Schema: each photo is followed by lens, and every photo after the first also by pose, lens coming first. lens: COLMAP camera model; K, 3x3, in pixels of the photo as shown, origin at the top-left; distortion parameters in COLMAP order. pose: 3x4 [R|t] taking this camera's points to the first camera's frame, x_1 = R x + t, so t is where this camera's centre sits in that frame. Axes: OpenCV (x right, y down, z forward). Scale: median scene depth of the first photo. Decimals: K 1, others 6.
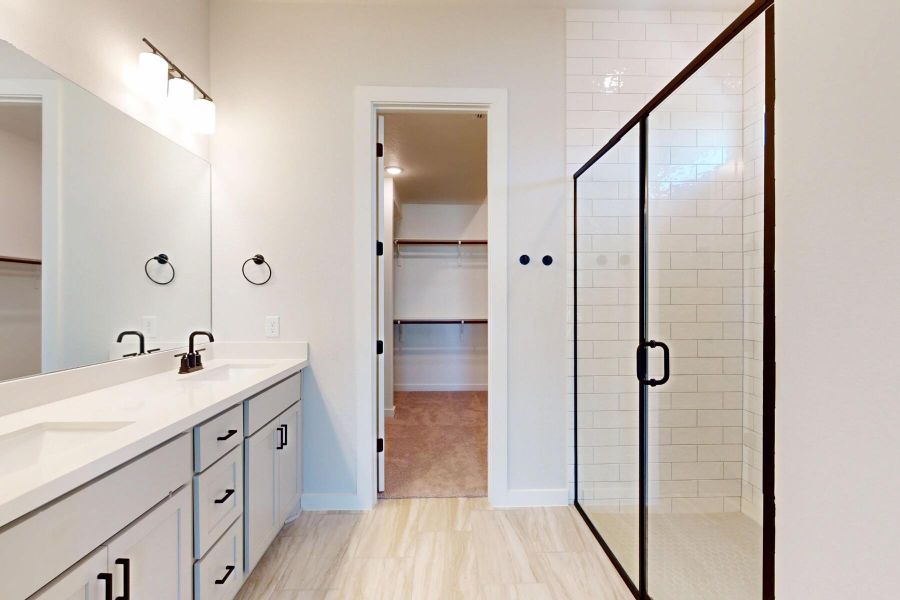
lens RADIAL K [[391.8, 0, 451.9], [0, 391.8, 299.4], [0, 0, 1]] dist [0.000797, 0.000023]
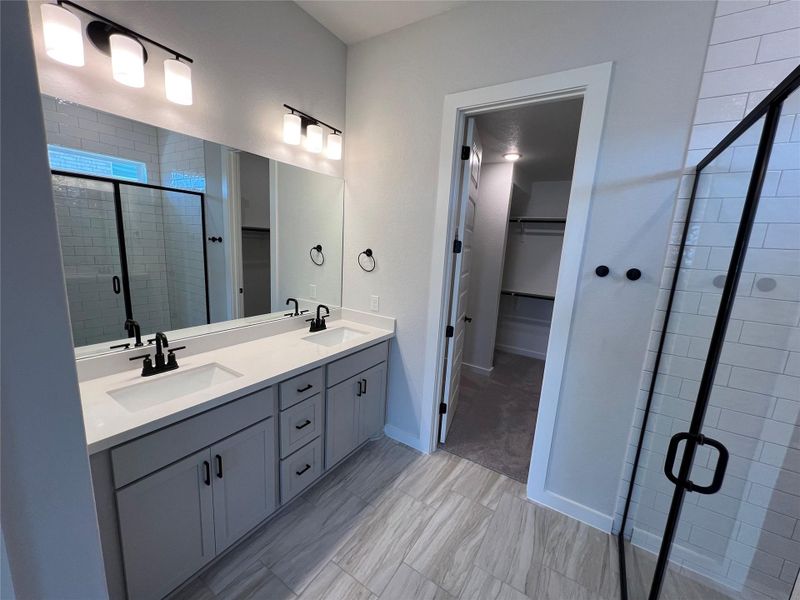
lens RADIAL K [[317.7, 0, 402.3], [0, 317.7, 301.6], [0, 0, 1]] dist [-0.007331, 0.000260]
pose [[0.823355, 0.149626, -0.547448, 0.240139], [-0.058910, 0.981941, 0.179779, -0.151455], [0.564461, -0.115772, 0.817301, 0.171237]]
